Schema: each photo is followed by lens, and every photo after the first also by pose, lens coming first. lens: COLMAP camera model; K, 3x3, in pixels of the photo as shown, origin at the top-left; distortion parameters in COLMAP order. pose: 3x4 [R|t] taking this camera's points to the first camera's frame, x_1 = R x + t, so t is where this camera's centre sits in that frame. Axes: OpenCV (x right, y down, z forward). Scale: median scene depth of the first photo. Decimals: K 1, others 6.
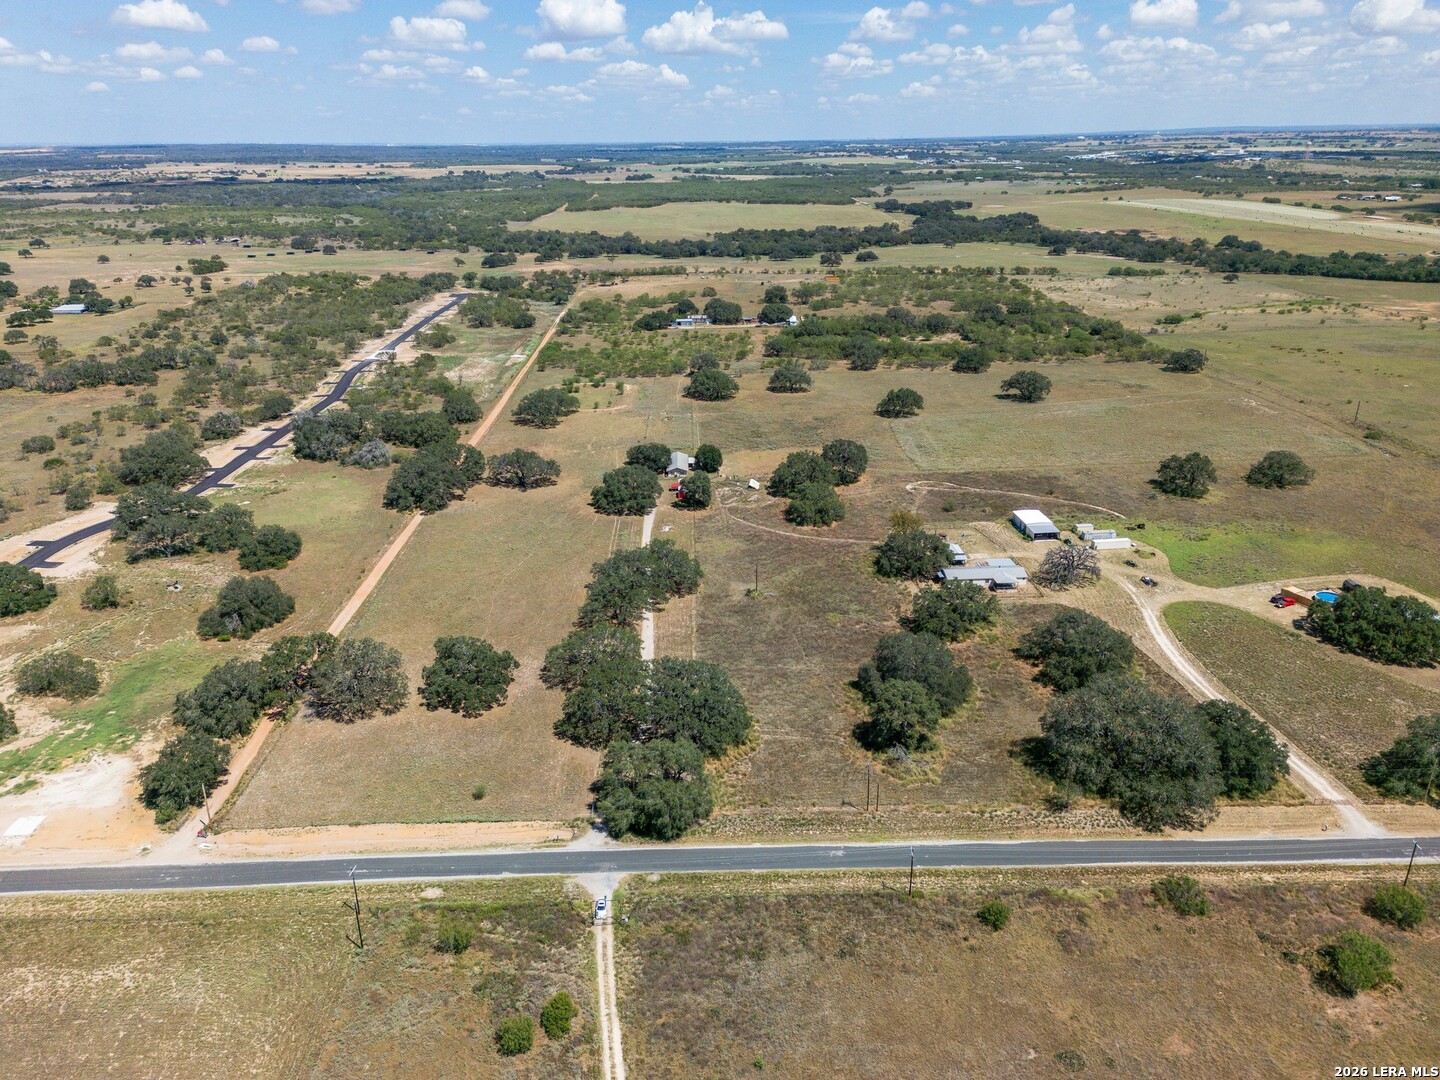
lens RADIAL K [[1008.1, 0, 718.0], [0, 1008.1, 532.2], [0, 0, 1]] dist [0.075802, -0.050488]
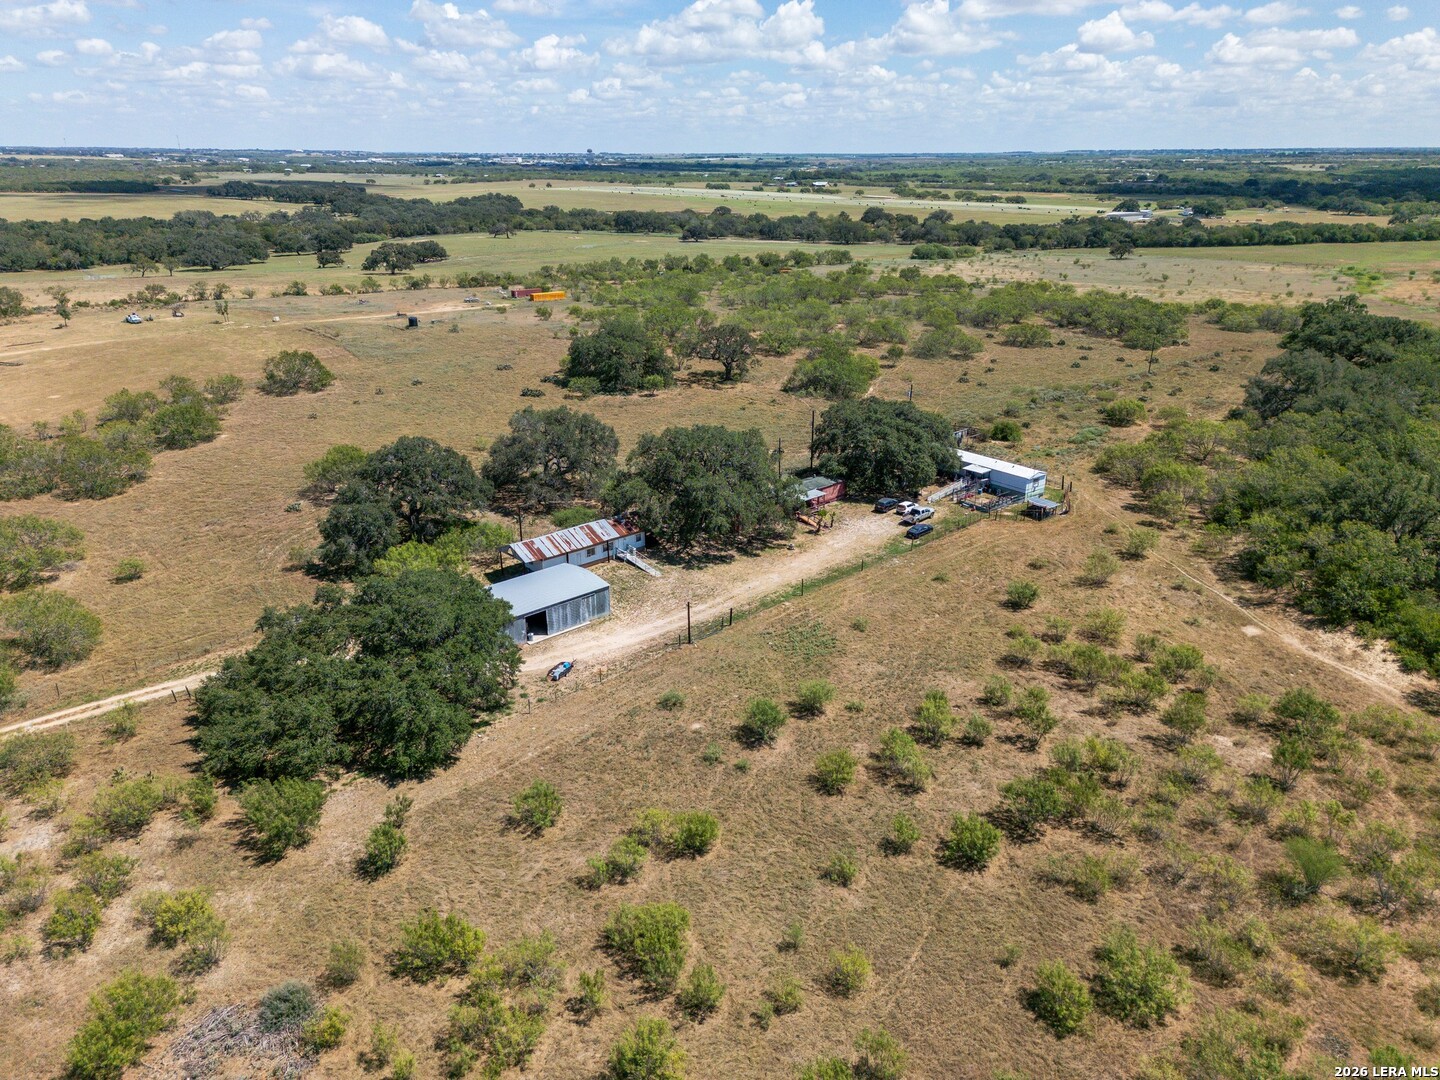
lens RADIAL K [[1008.1, 0, 719.5], [0, 1008.1, 542.7], [0, 0, 1]] dist [0.075802, -0.050488]
pose [[0.759530, -0.221195, 0.611708, -0.059251], [0.227424, 0.971358, 0.068863, -0.125328], [-0.609420, 0.086814, 0.788080, 0.489686]]
